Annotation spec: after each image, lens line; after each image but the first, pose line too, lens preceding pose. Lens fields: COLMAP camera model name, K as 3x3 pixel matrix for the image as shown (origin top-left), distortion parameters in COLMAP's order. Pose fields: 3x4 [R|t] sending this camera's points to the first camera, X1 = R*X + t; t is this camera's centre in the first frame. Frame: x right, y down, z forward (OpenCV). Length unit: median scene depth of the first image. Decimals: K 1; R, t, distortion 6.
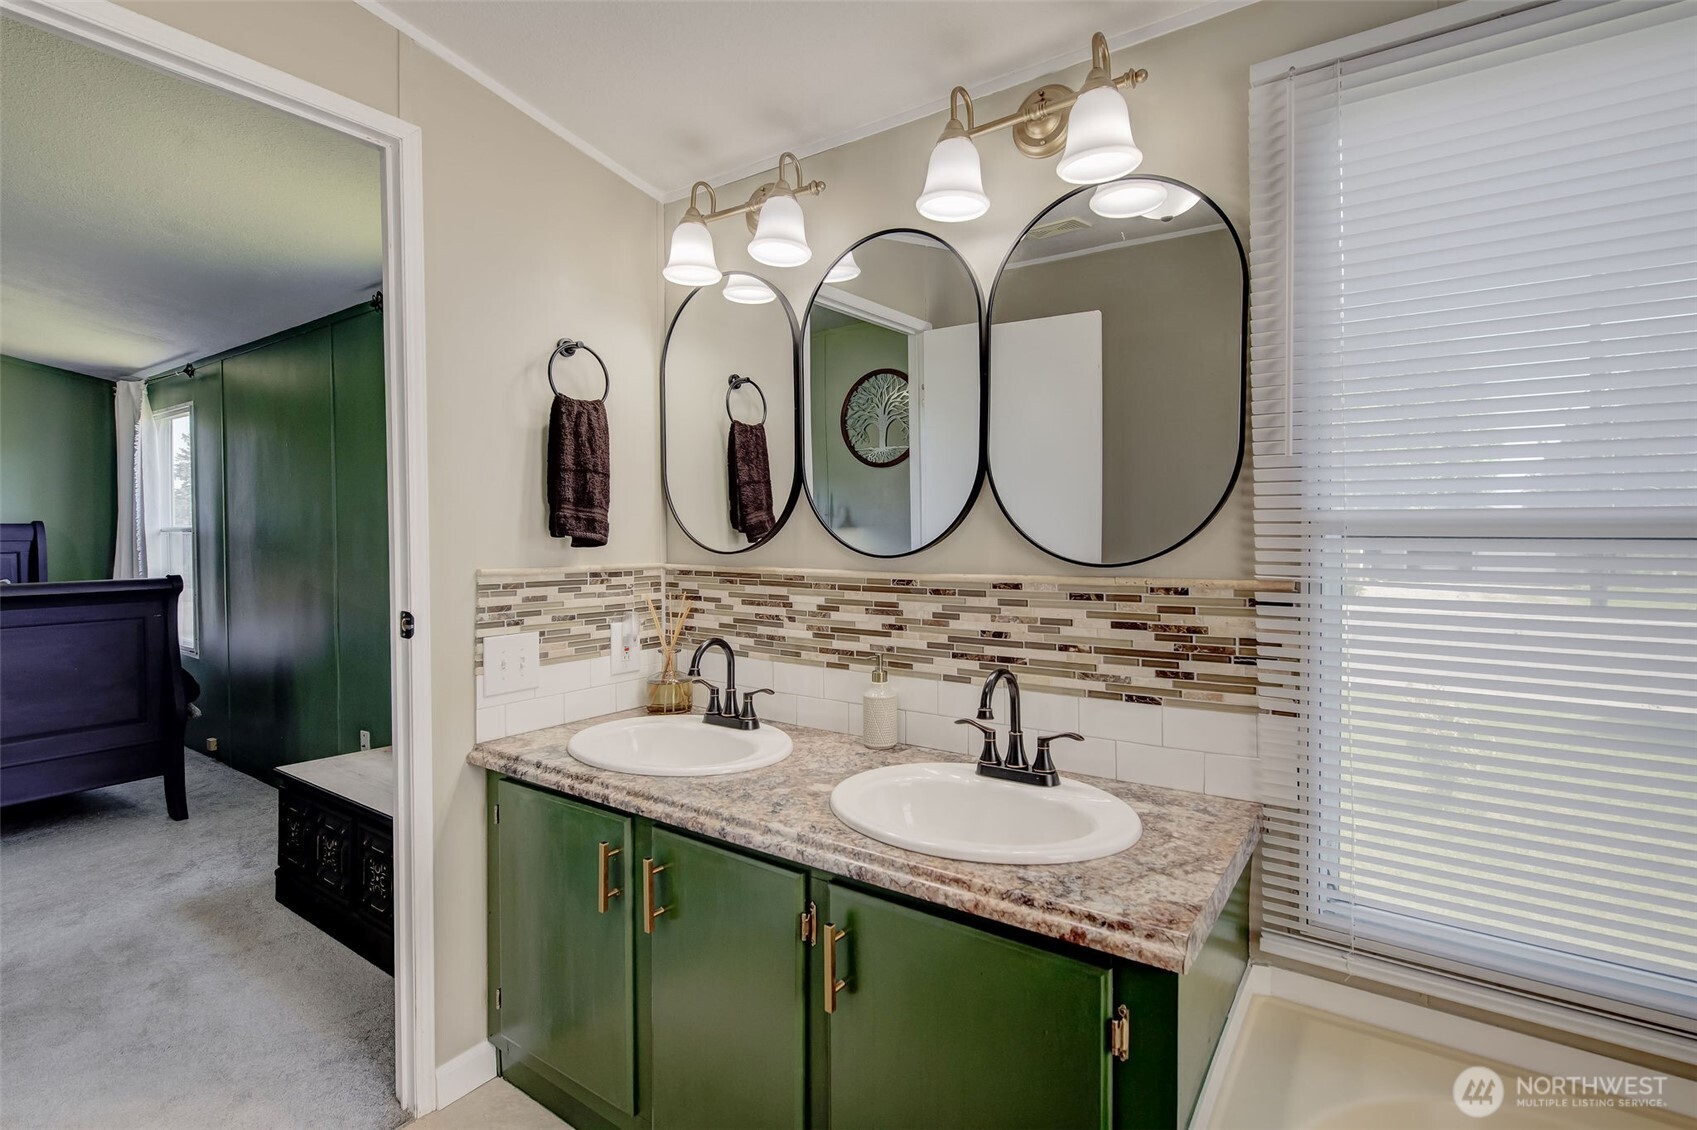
lens RADIAL K [[791.7, 0, 843.1], [0, 791.7, 537.5], [0, 0, 1]] dist [-0.002095, -0.001521]
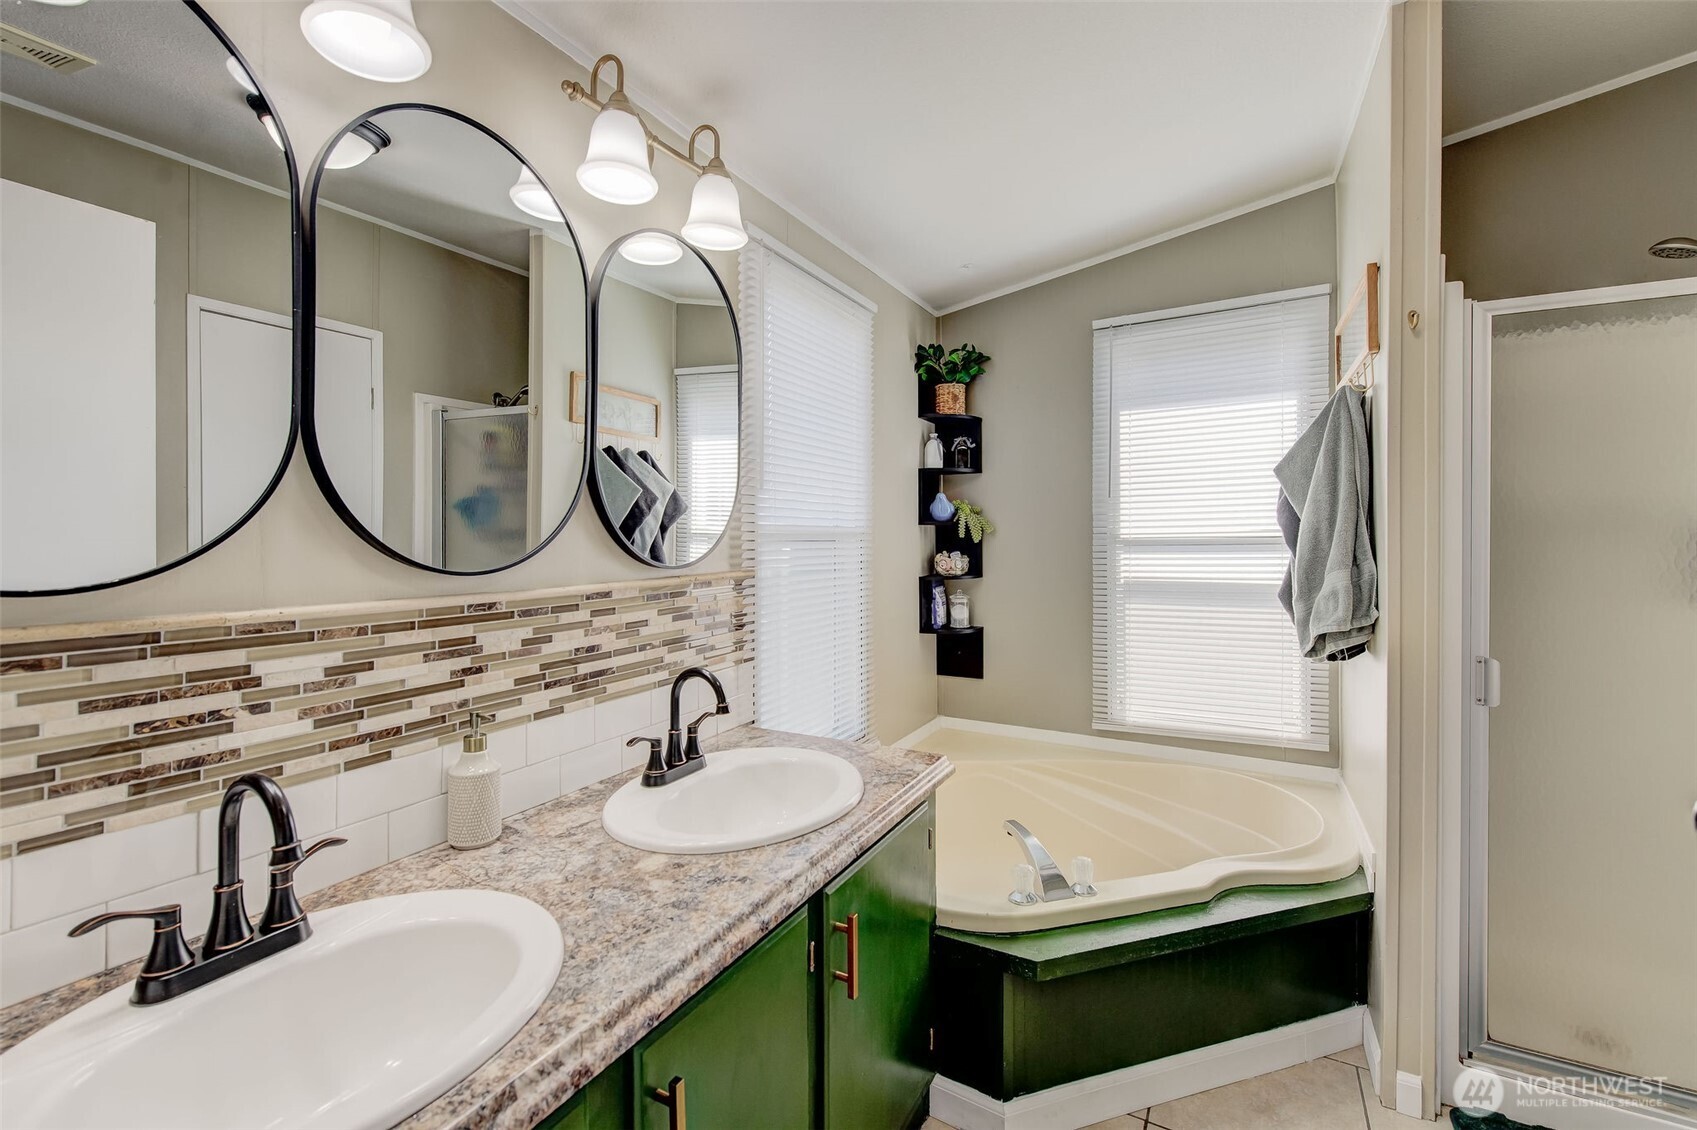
lens RADIAL K [[749.7, 0, 861.1], [0, 749.7, 547.1], [0, 0, 1]] dist [-0.004352, -0.001461]
pose [[-0.137657, -0.011377, 0.990415, -0.673381], [0.013125, 0.999825, 0.013309, -0.003538], [-0.990393, 0.014831, -0.137484, 0.763025]]
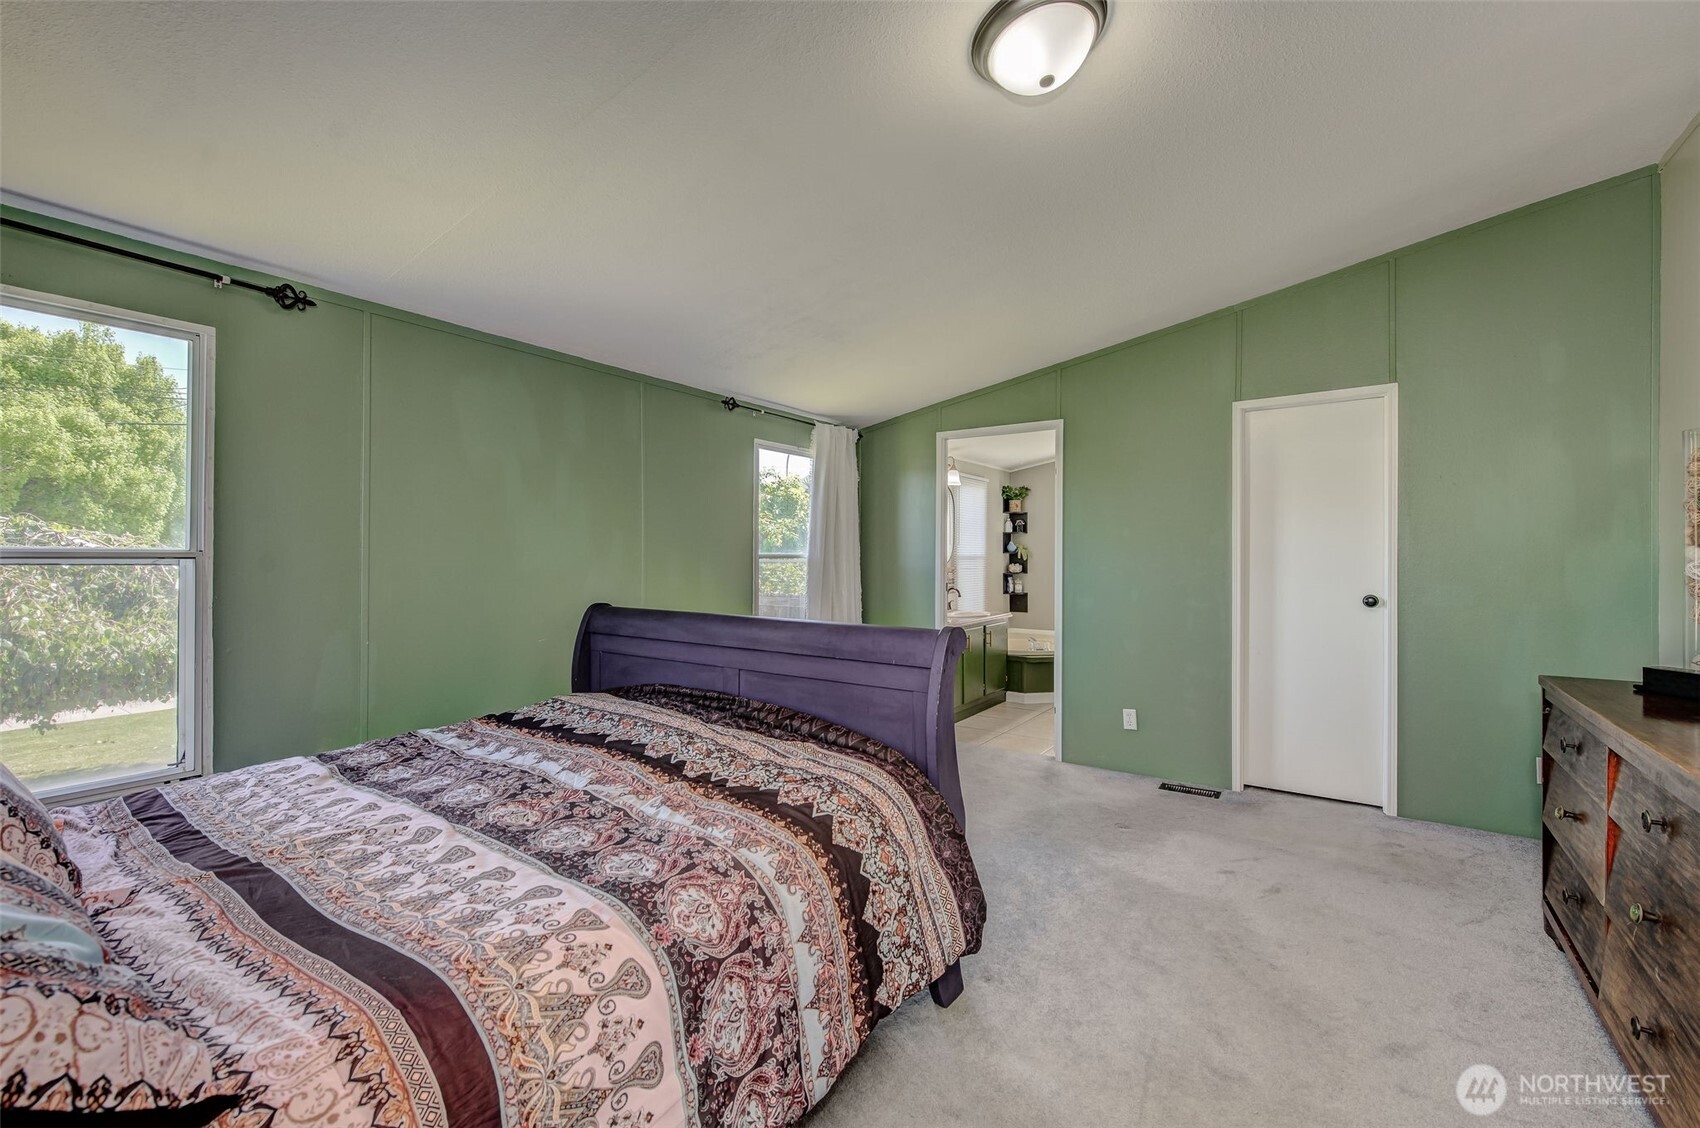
lens RADIAL K [[751.0, 0, 862.6], [0, 751.0, 546.0], [0, 0, 1]] dist [-0.004352, -0.001461]
pose [[-0.034834, 0.015535, 0.999272, -3.492691], [0.006082, 0.999864, -0.015332, -0.009850], [-0.999375, 0.005543, -0.034924, 1.399537]]
